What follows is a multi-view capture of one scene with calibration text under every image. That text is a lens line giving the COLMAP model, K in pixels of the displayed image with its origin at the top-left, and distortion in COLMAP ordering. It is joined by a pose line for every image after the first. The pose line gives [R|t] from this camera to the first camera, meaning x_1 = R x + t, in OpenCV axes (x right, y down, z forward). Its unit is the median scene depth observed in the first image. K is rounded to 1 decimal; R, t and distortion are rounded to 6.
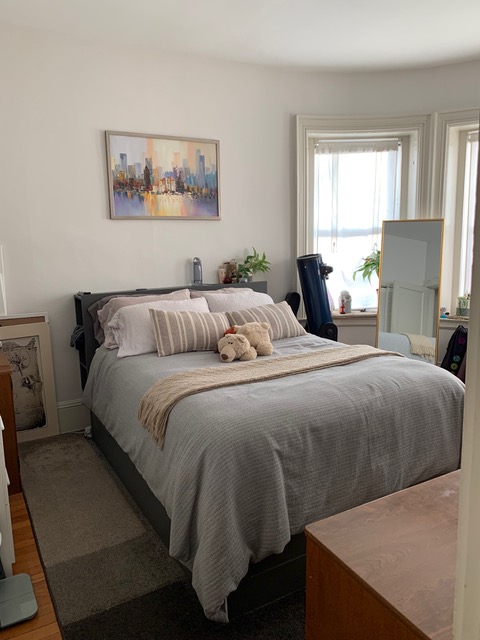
lens RADIAL K [[484.2, 0, 240.0], [0, 484.2, 320.0], [0, 0, 1]] dist [0.005142, -0.004226]
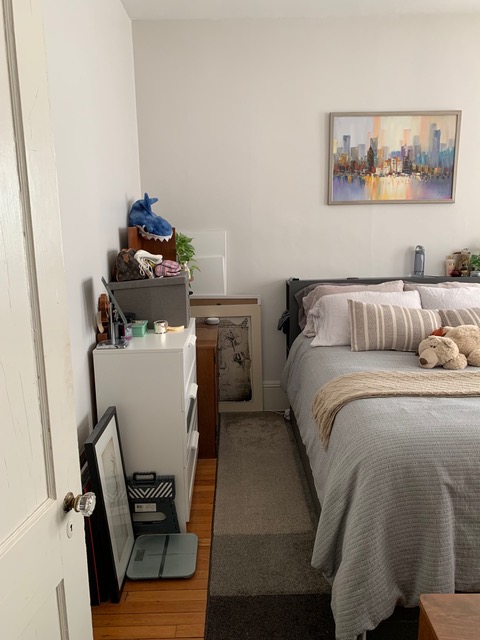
lens RADIAL K [[486.1, 0, 239.0], [0, 486.1, 316.8], [0, 0, 1]] dist [0.046145, -0.056572]
pose [[0.874050, 0.095933, -0.476271, 0.081957], [-0.084852, 0.995387, 0.044777, -0.013744], [0.478369, 0.001276, 0.878158, 0.057972]]
